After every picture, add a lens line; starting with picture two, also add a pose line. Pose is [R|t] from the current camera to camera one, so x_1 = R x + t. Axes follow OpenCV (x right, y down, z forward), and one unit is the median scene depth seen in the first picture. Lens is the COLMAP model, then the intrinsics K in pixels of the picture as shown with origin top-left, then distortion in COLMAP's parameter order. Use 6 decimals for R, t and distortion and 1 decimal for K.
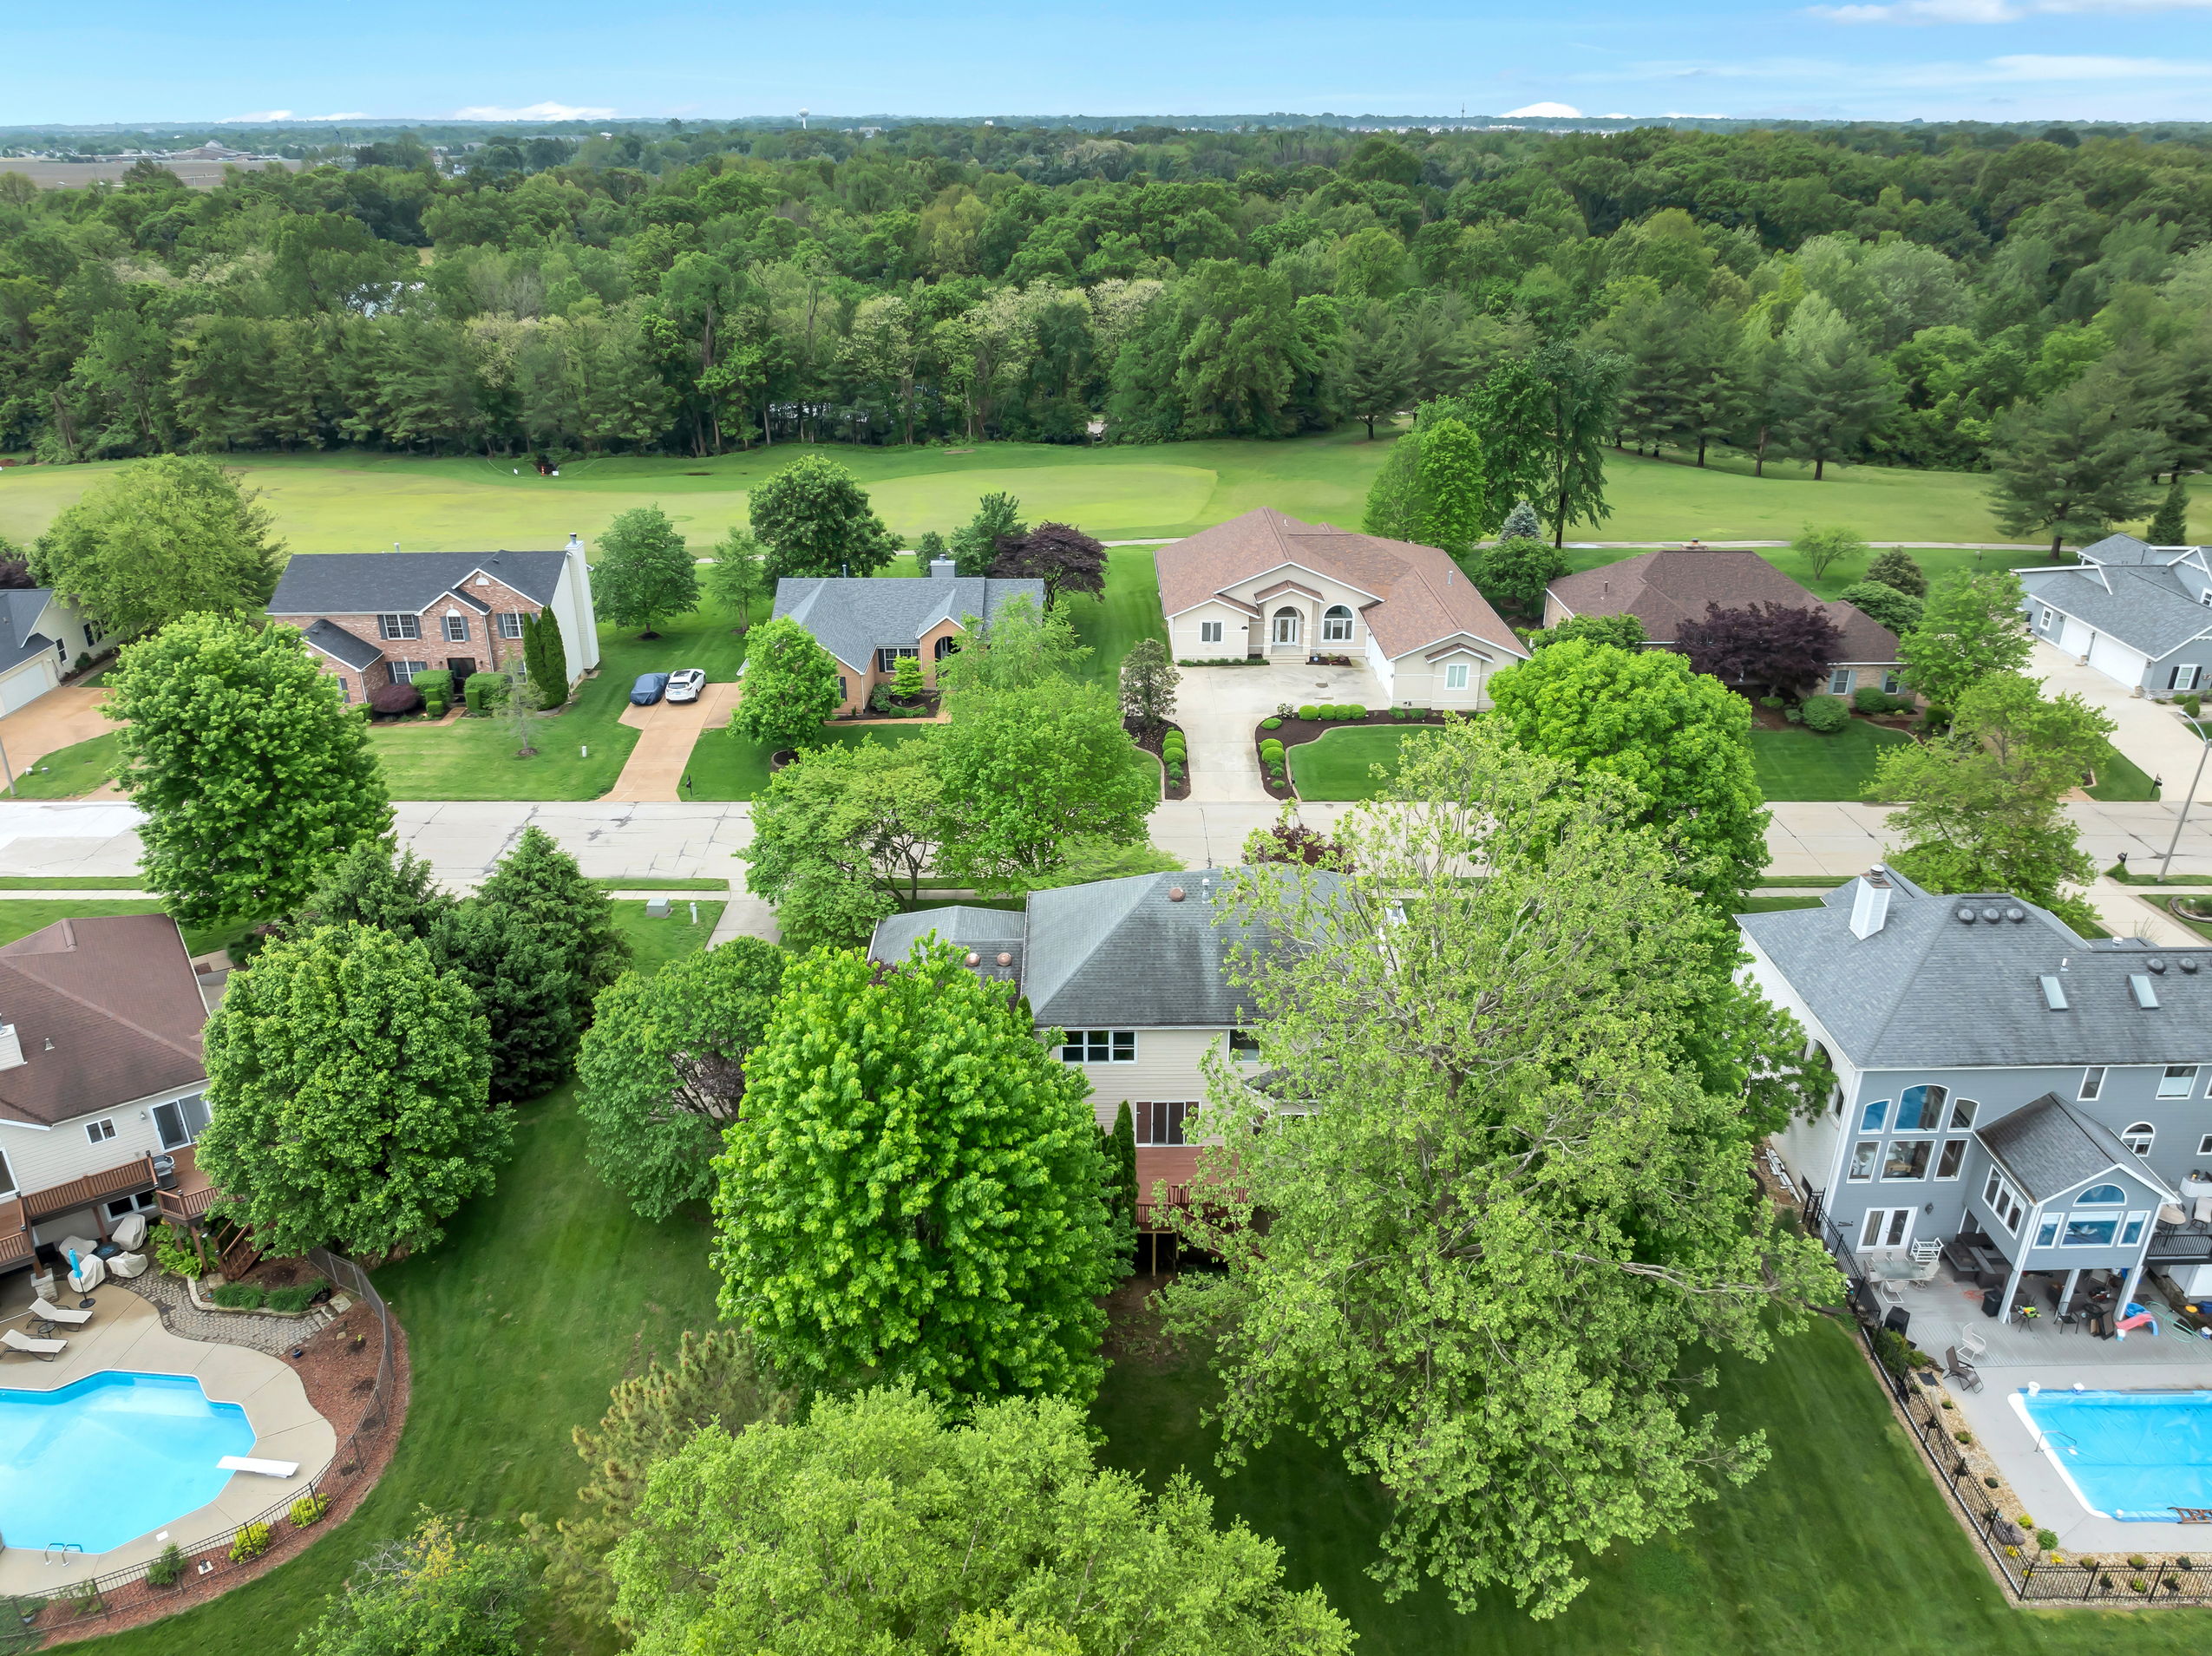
lens RADIAL K [[1537.7, 0, 1096.7], [0, 1537.7, 838.5], [0, 0, 1]] dist [-0.035139, 0.005544]
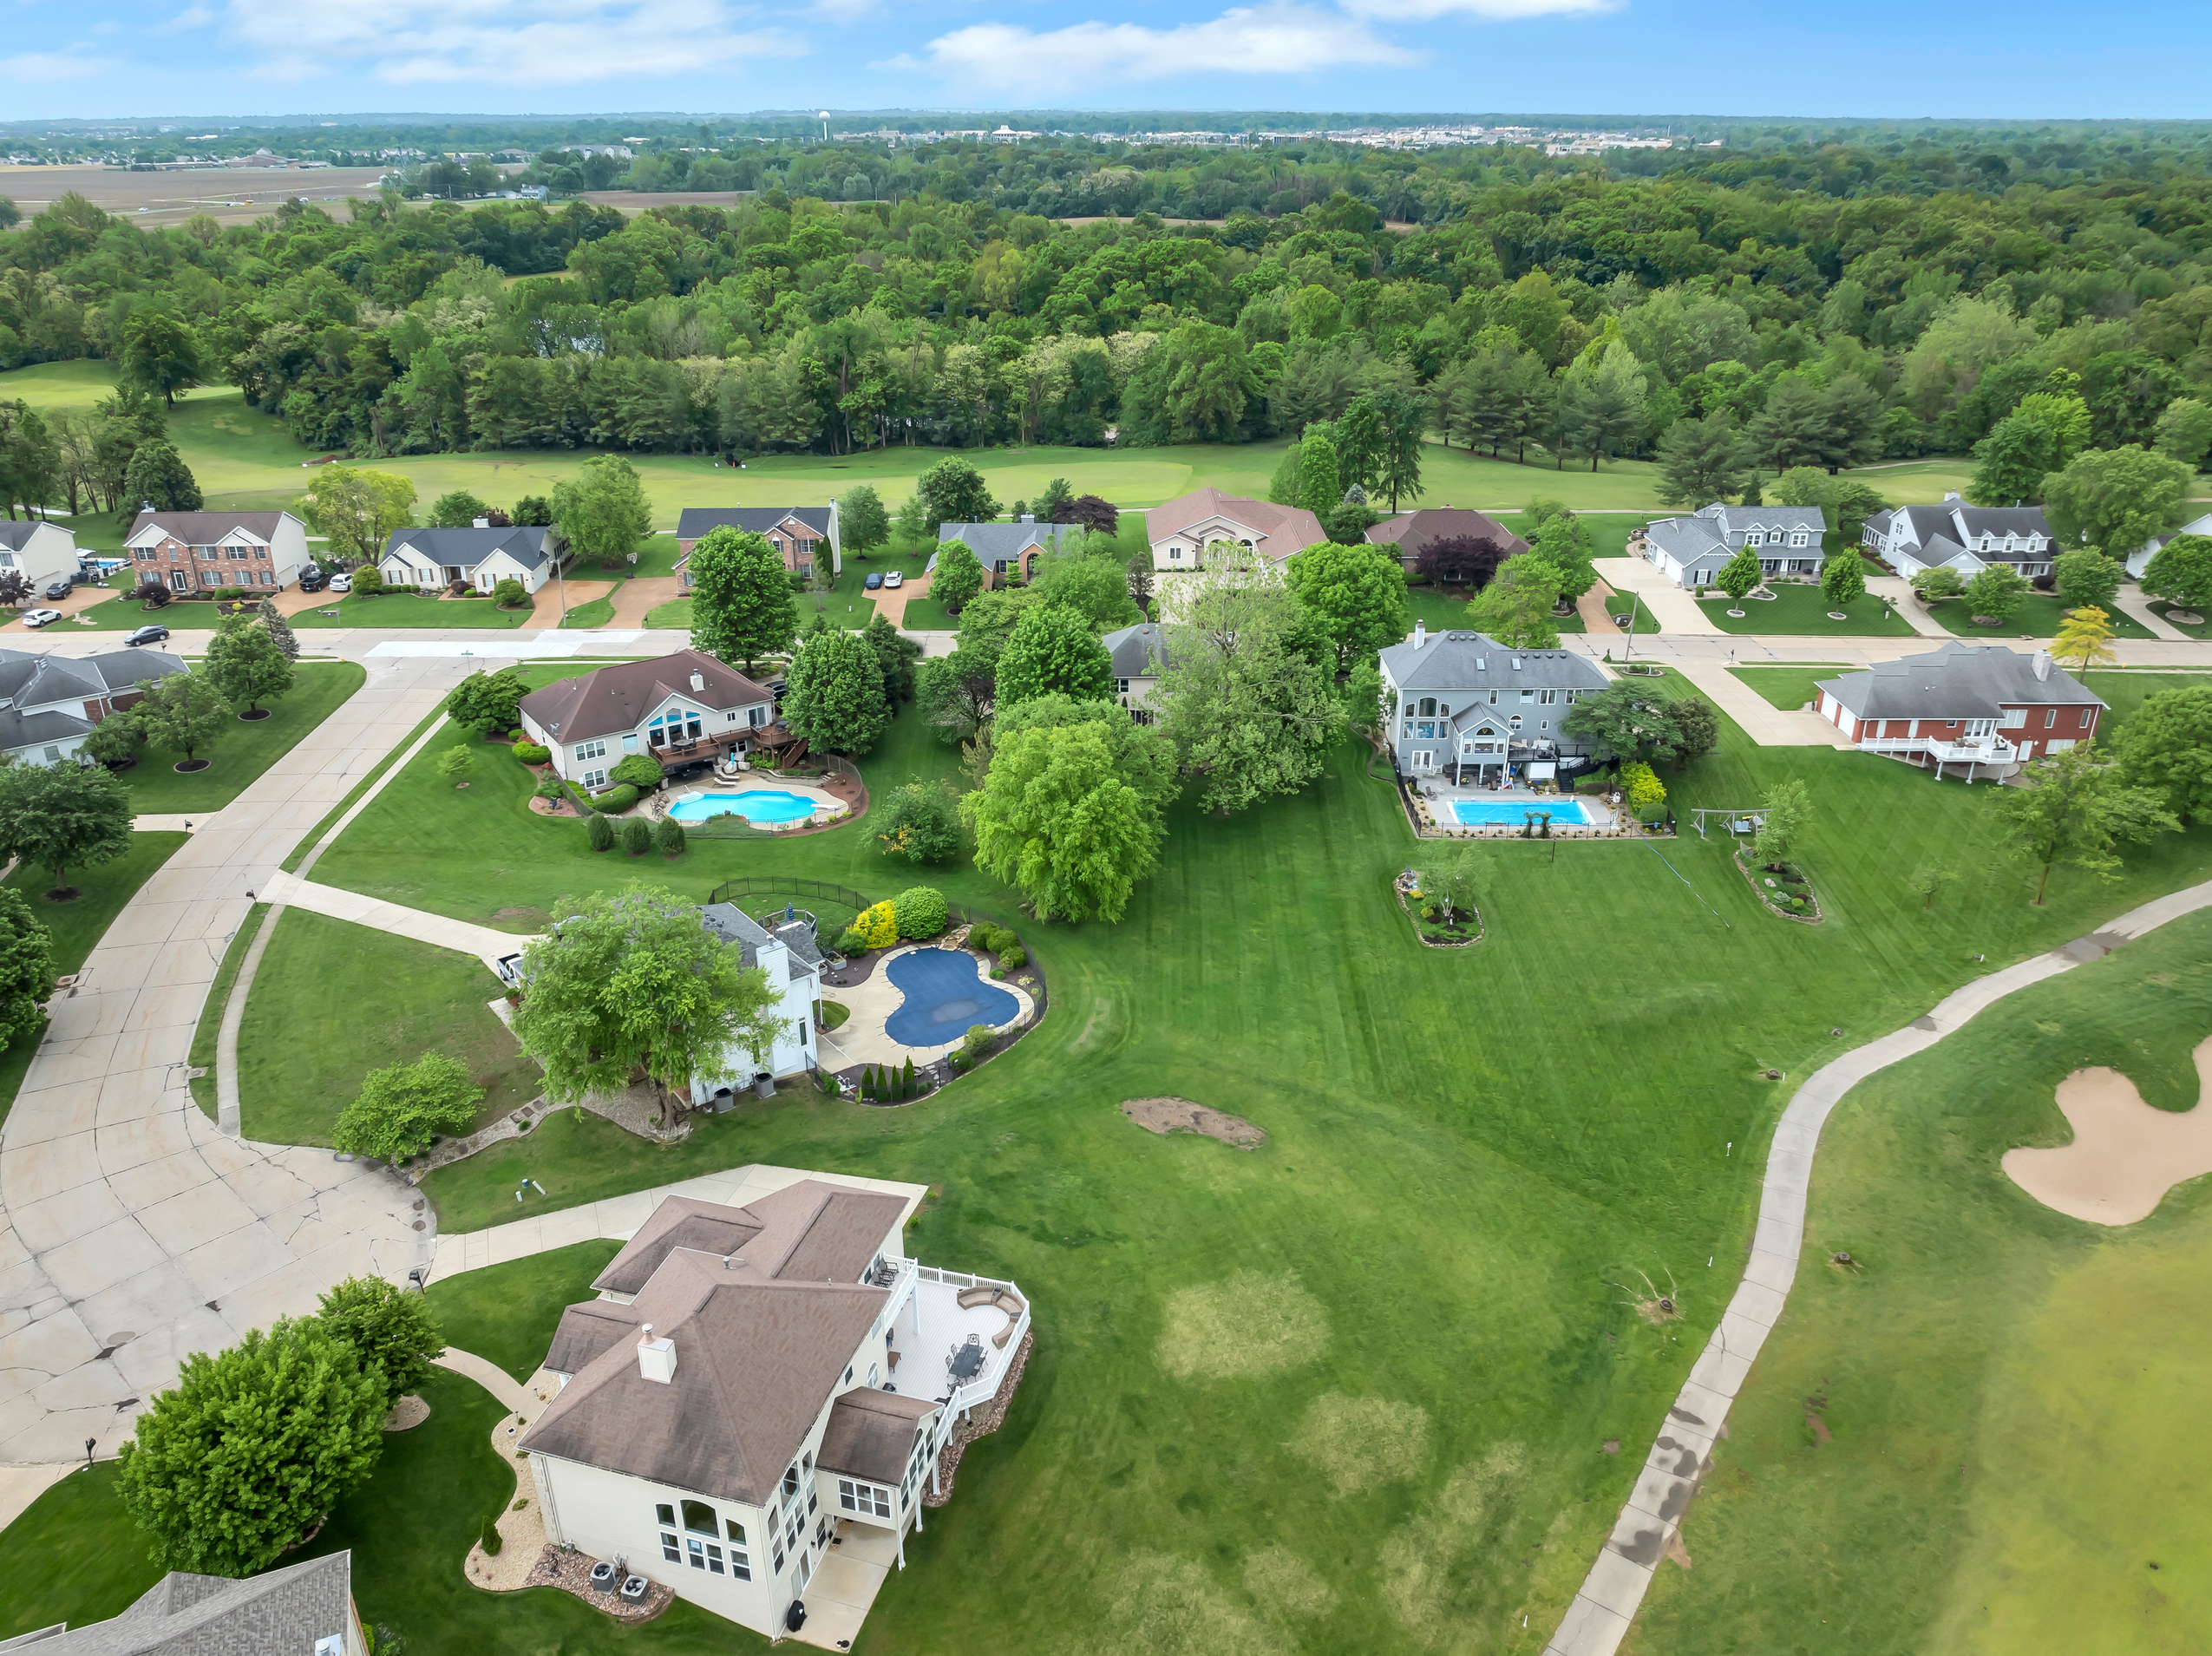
lens RADIAL K [[1537.7, 0, 1111.1], [0, 1537.7, 819.6], [0, 0, 1]] dist [-0.035139, 0.005544]
pose [[0.999998, 0.001280, 0.001470, -0.002563], [-0.001268, 0.999964, -0.008341, 0.116280], [-0.001481, 0.008339, 0.999964, -0.486031]]
